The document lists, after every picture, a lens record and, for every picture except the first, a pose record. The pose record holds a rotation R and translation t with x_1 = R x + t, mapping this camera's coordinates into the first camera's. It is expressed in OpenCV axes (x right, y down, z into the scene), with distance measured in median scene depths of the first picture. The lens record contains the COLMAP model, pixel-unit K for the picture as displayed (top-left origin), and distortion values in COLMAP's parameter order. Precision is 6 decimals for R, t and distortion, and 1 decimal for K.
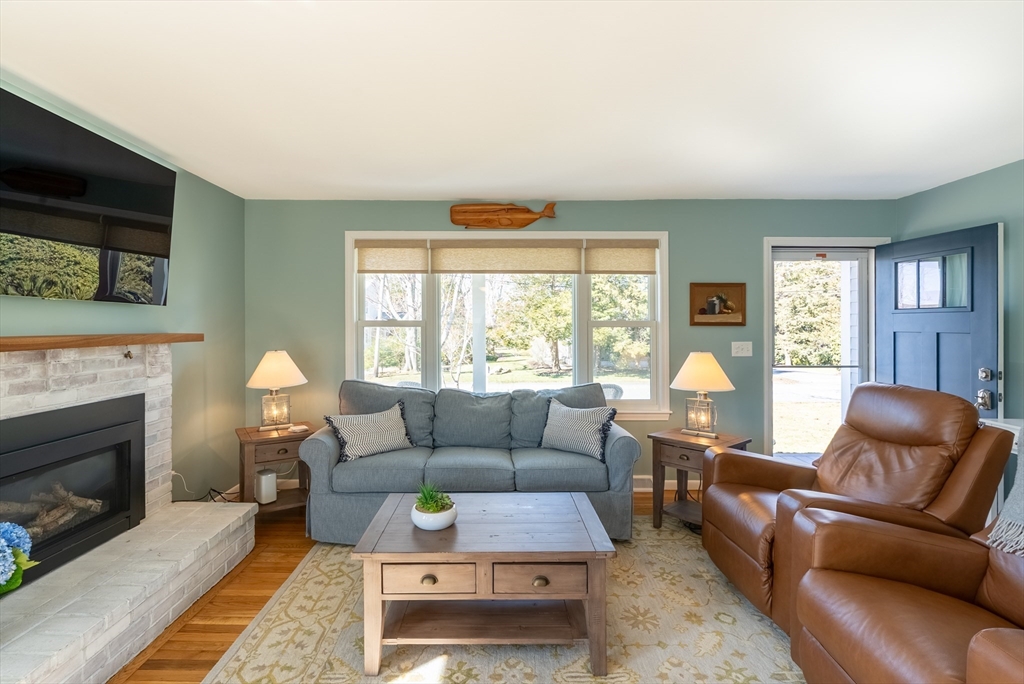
lens RADIAL K [[472.5, 0, 493.8], [0, 472.5, 322.4], [0, 0, 1]] dist [-0.010066, 0.002891]
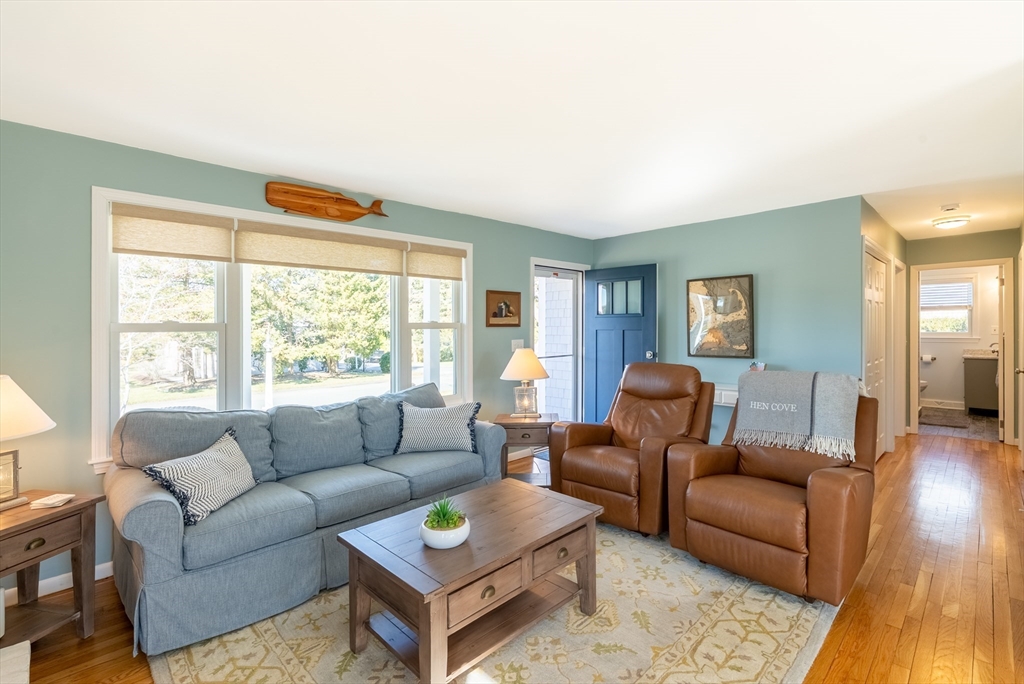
lens RADIAL K [[472.5, 0, 507.5], [0, 472.5, 325.4], [0, 0, 1]] dist [-0.010066, 0.002891]
pose [[0.709847, -0.005540, 0.704335, -0.370304], [0.005660, 0.999982, 0.002161, 0.000877], [-0.704334, 0.002453, 0.709865, 0.136840]]
